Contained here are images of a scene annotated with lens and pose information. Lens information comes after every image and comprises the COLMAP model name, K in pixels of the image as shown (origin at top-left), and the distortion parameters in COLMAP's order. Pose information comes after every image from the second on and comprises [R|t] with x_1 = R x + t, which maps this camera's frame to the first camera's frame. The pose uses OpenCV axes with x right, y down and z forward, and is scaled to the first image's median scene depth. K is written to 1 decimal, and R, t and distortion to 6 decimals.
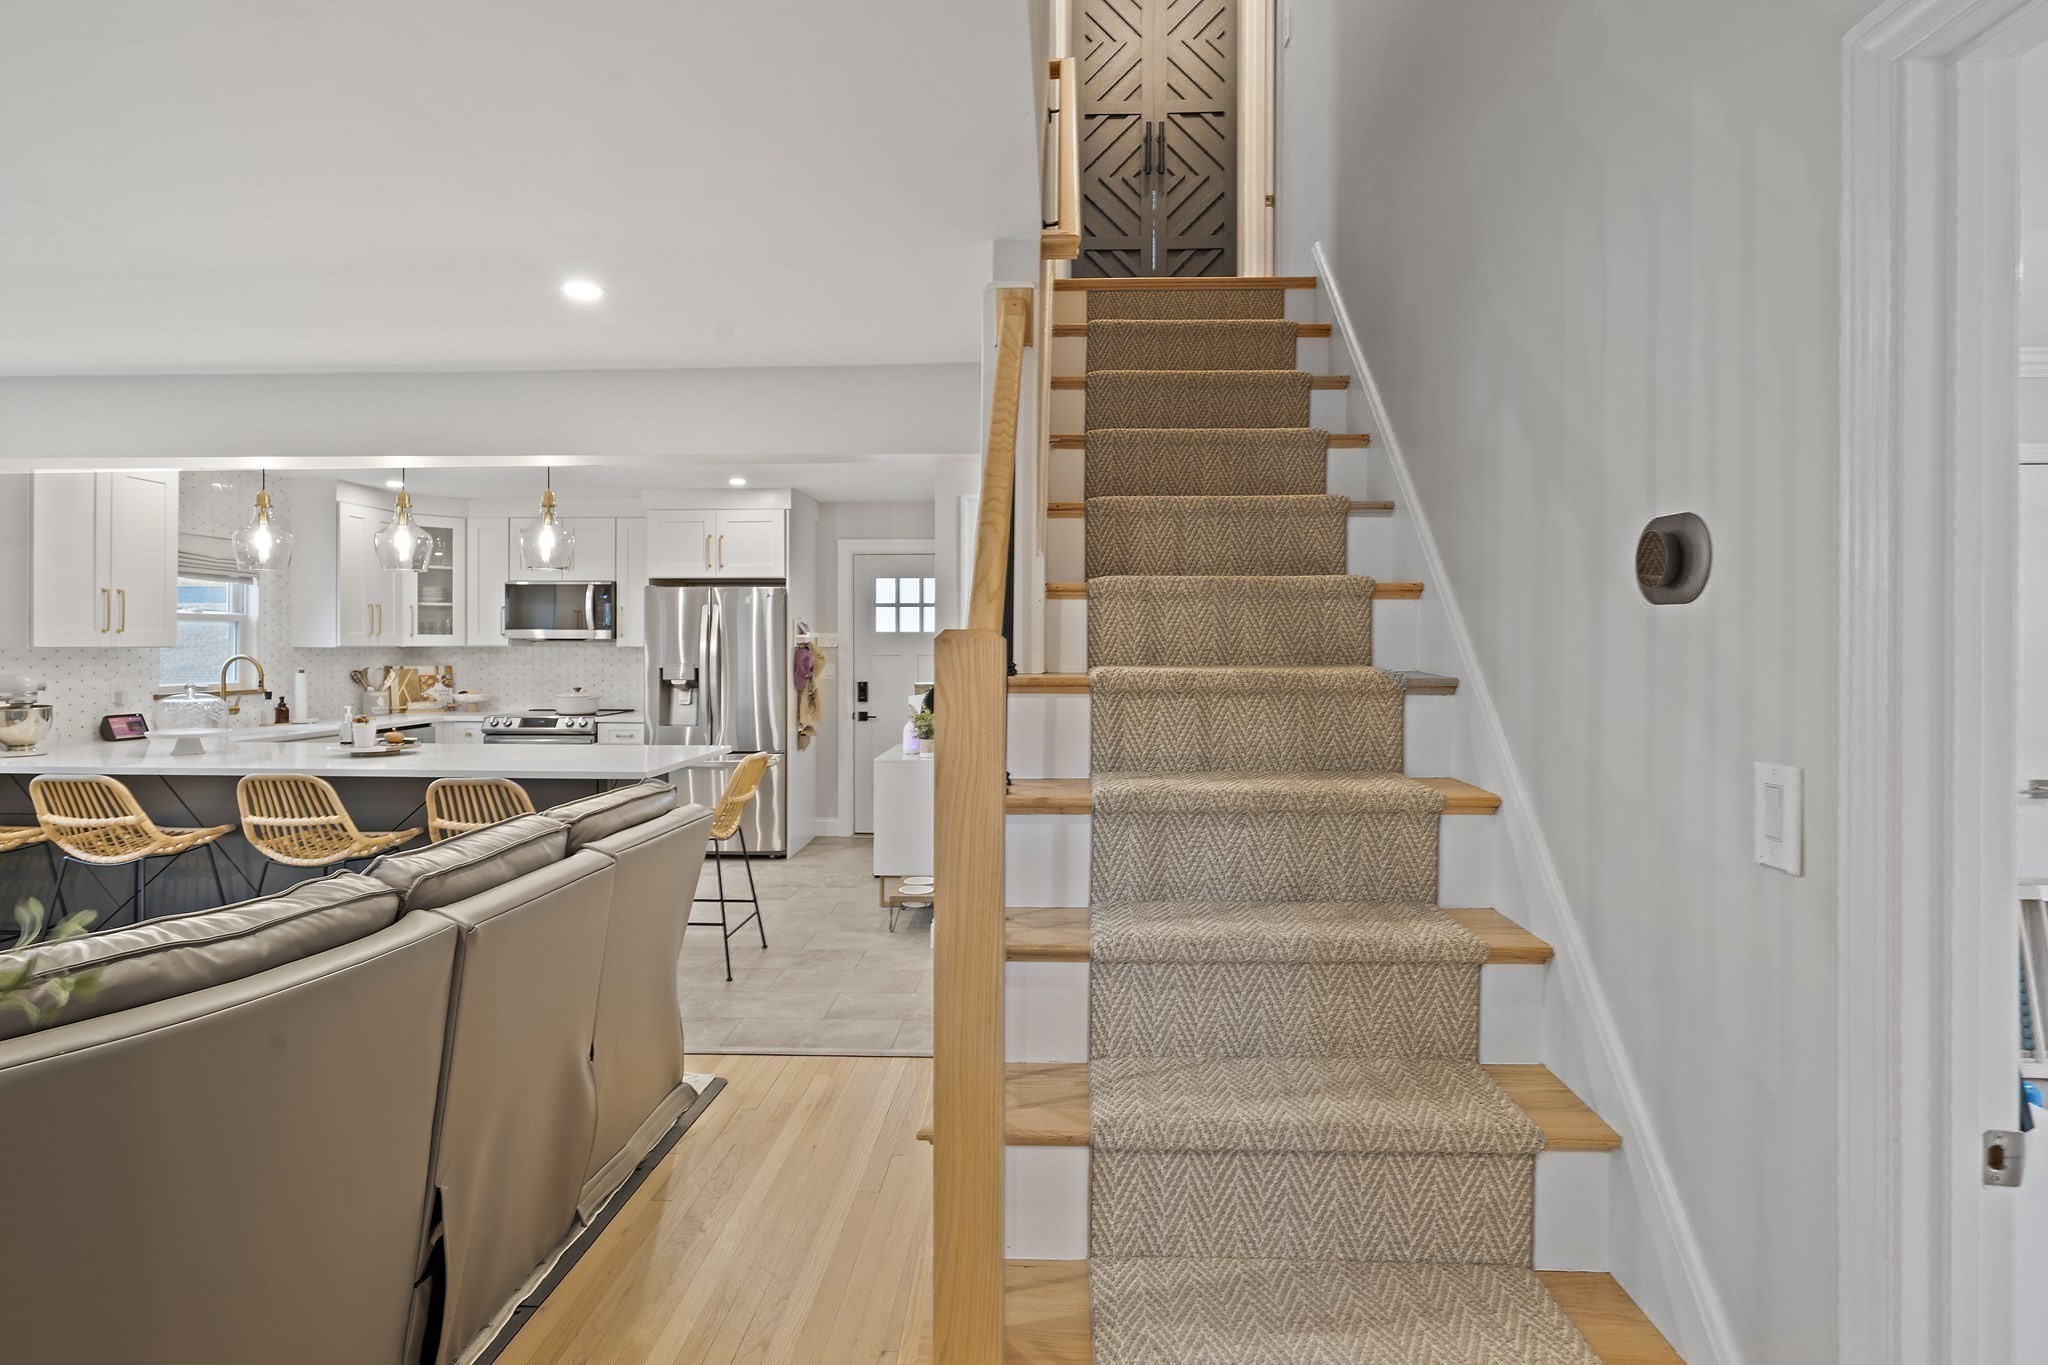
lens RADIAL K [[1074.6, 0, 1015.8], [0, 1074.6, 650.3], [0, 0, 1]] dist [0.007105, 0.001537]
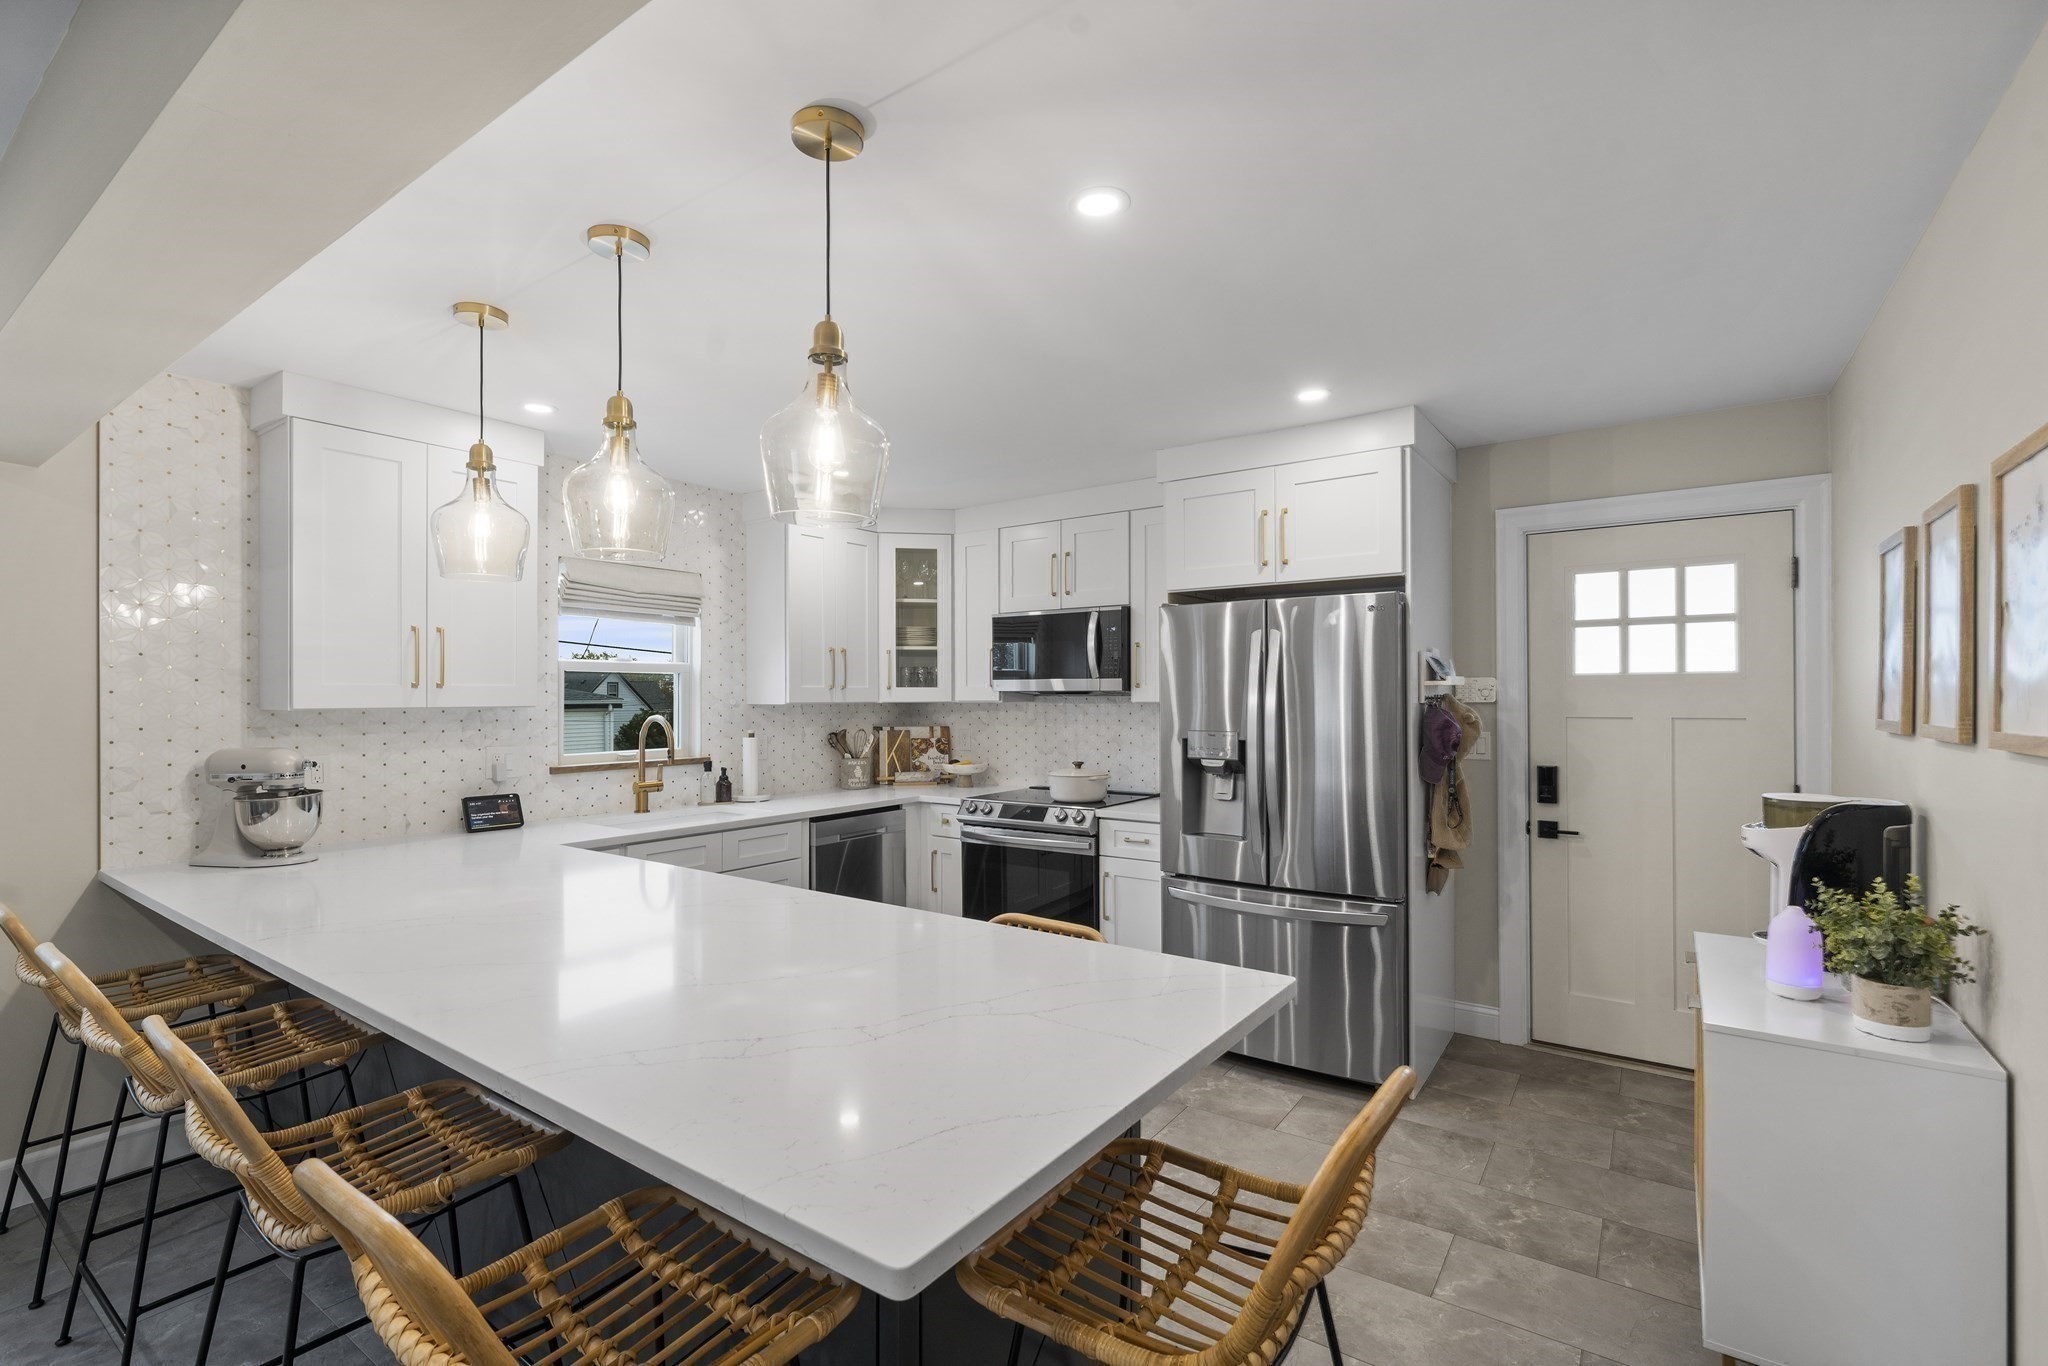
lens RADIAL K [[927.7, 0, 1019.9], [0, 927.7, 693.4], [0, 0, 1]] dist [-0.001138, 0.000038]
pose [[0.846254, -0.006477, -0.532740, -0.126971], [0.002184, 0.999960, -0.008688, -0.004334], [0.532775, 0.006189, 0.846234, 0.495089]]
